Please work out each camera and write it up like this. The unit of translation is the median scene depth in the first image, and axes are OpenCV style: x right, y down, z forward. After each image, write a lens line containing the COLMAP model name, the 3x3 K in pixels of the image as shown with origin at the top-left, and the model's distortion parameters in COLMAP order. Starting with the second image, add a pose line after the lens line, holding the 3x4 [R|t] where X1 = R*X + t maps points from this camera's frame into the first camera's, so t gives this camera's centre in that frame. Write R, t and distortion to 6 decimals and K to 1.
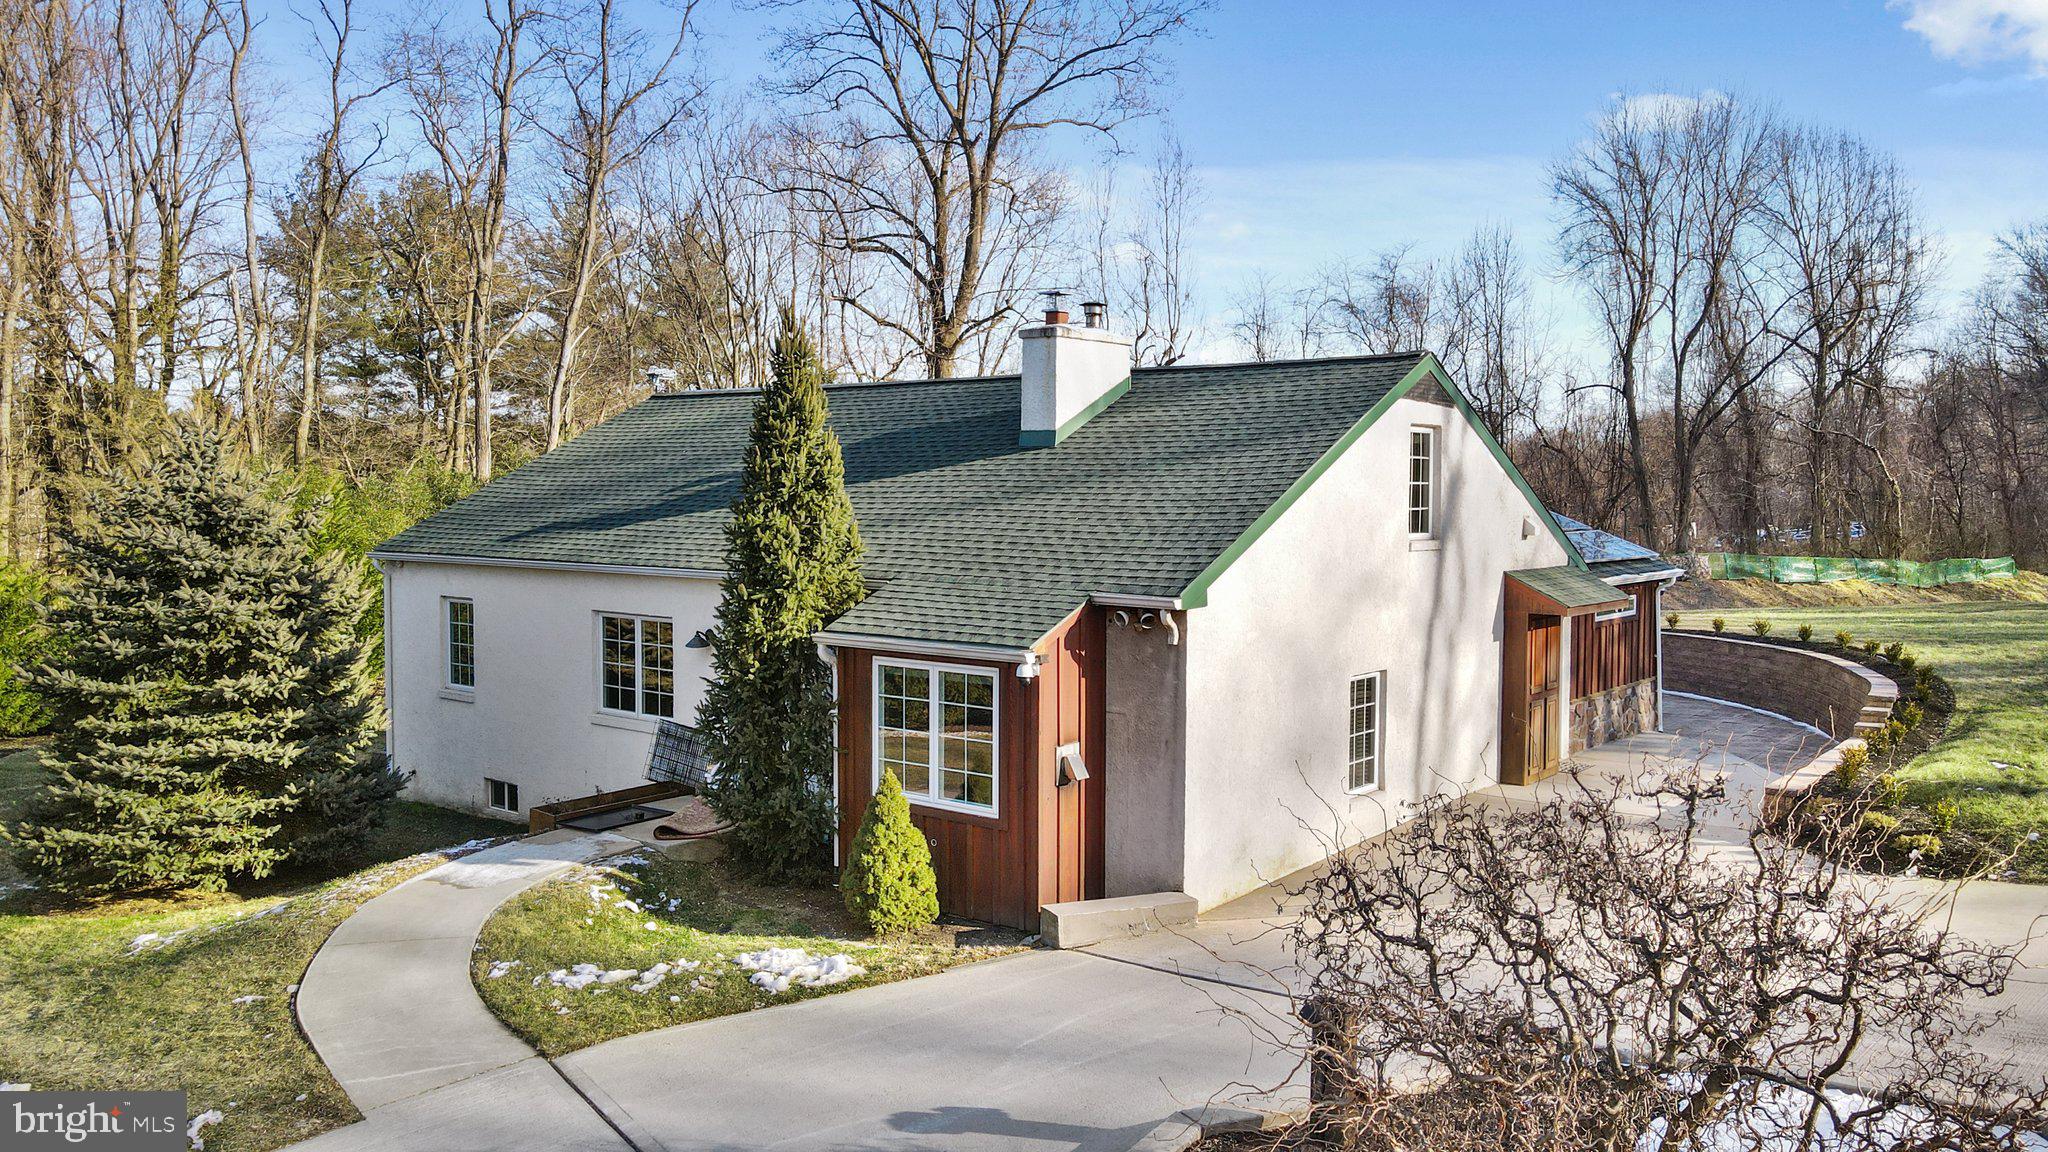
lens RADIAL K [[1551.0, 0, 1022.1], [0, 1551.0, 486.9], [0, 0, 1]] dist [-0.008654, 0.041514]
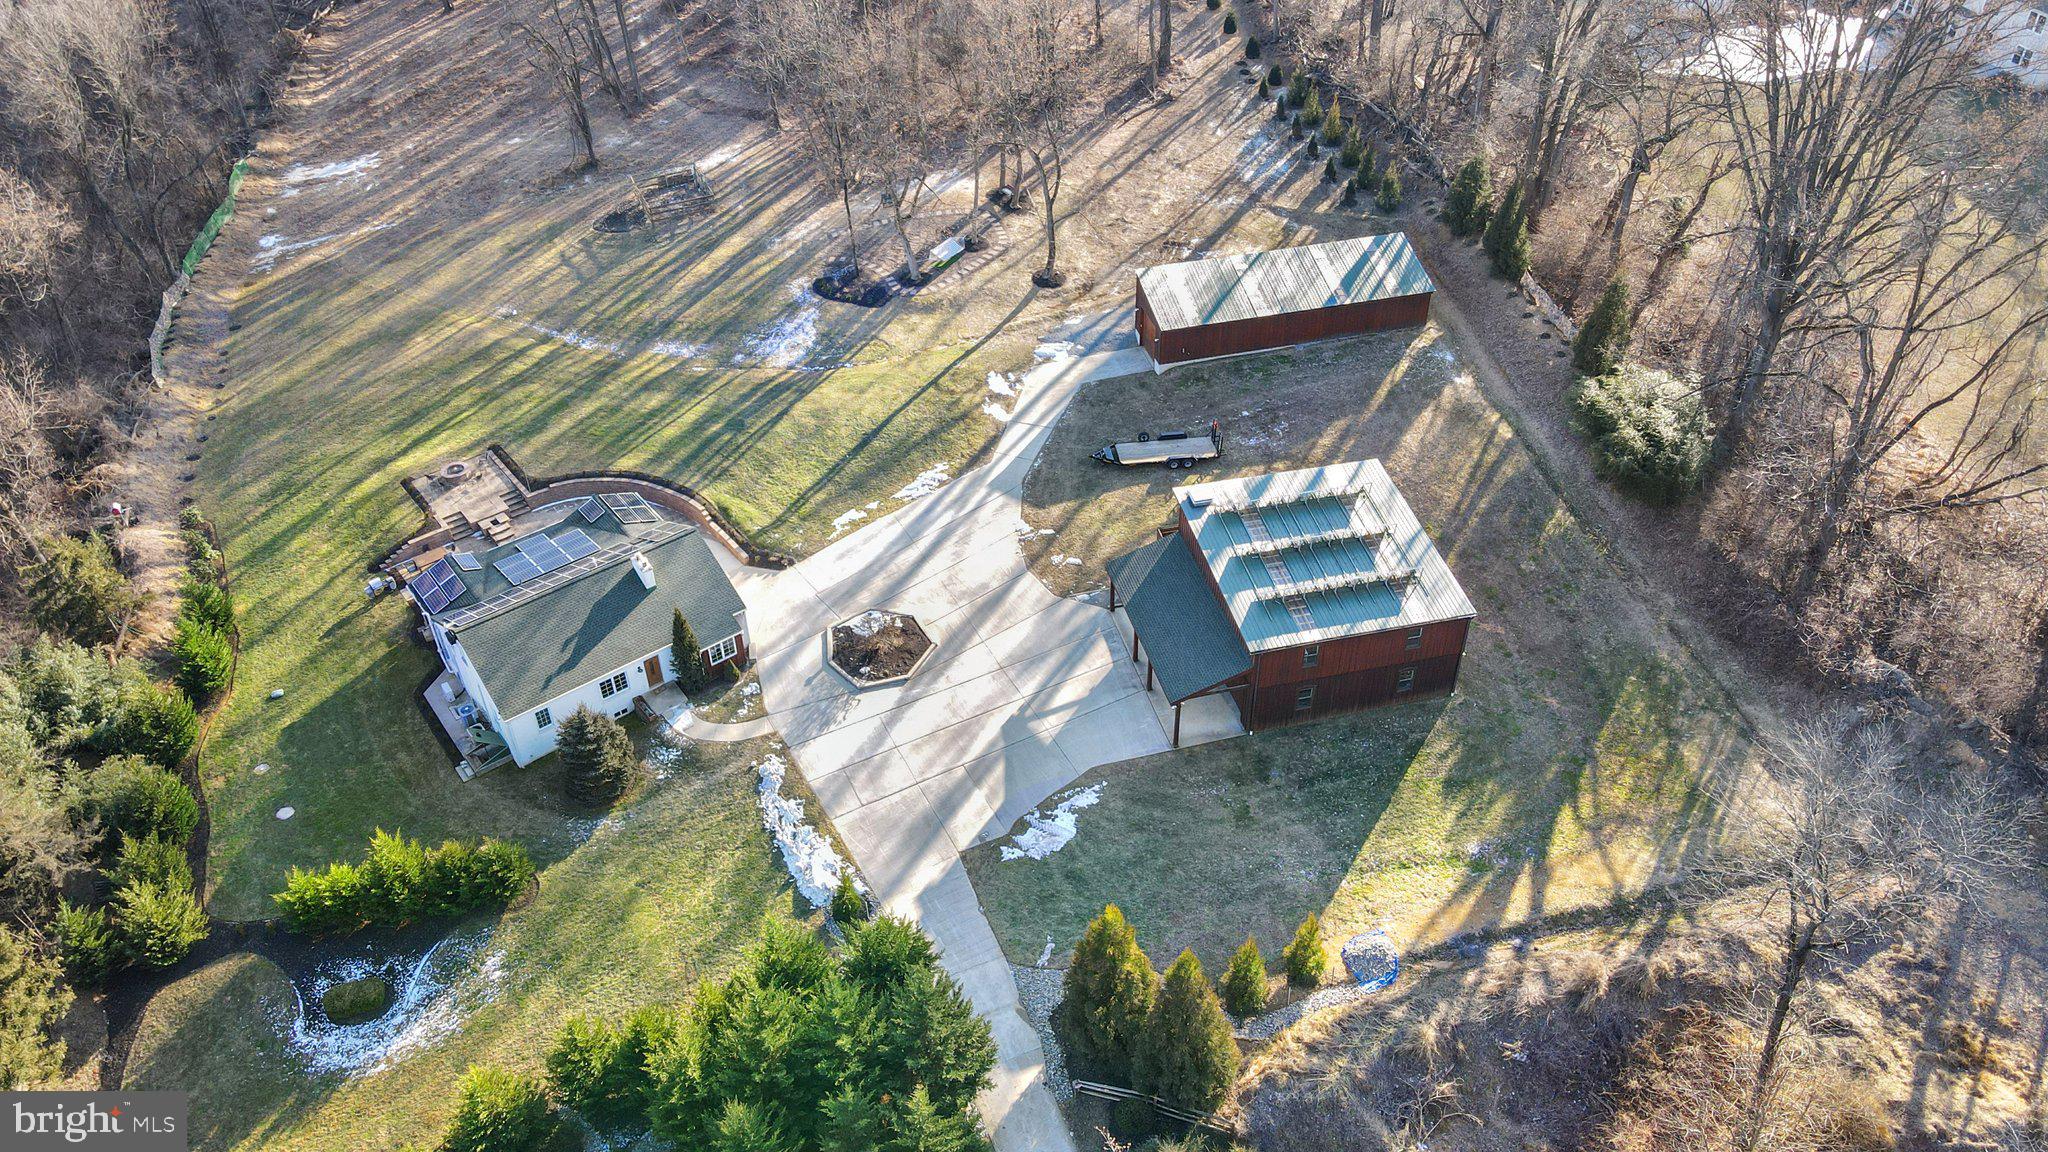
lens RADIAL K [[1494.6, 0, 1026.3], [0, 1494.6, 578.0], [0, 0, 1]] dist [-0.001368, 0.042638]
pose [[0.226939, -0.625688, 0.746334, -2.871528], [0.017376, 0.768807, 0.639245, -2.719516], [-0.973754, -0.132101, 0.185344, -0.834641]]
